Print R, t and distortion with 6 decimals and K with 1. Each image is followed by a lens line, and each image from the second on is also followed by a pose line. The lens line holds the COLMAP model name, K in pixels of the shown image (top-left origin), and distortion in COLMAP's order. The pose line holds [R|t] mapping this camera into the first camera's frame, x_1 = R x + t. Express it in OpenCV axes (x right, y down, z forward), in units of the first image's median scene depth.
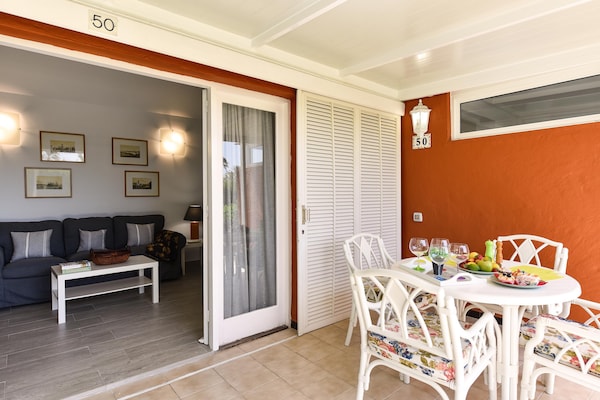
lens RADIAL K [[335.7, 0, 300.0], [0, 335.7, 200.0], [0, 0, 1]] dist [0.031447, -0.000079]
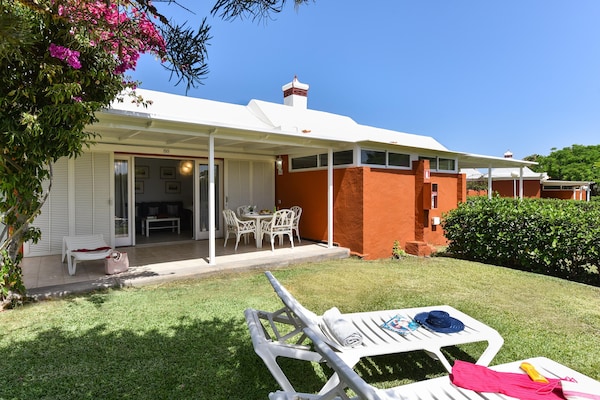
lens RADIAL K [[335.7, 0, 300.0], [0, 335.7, 200.0], [0, 0, 1]] dist [0.031447, -0.000079]
pose [[0.997695, 0.005283, -0.067655, 0.706614], [-0.004264, 0.999875, 0.015197, -0.002003], [0.067727, -0.014873, 0.997593, -1.584694]]
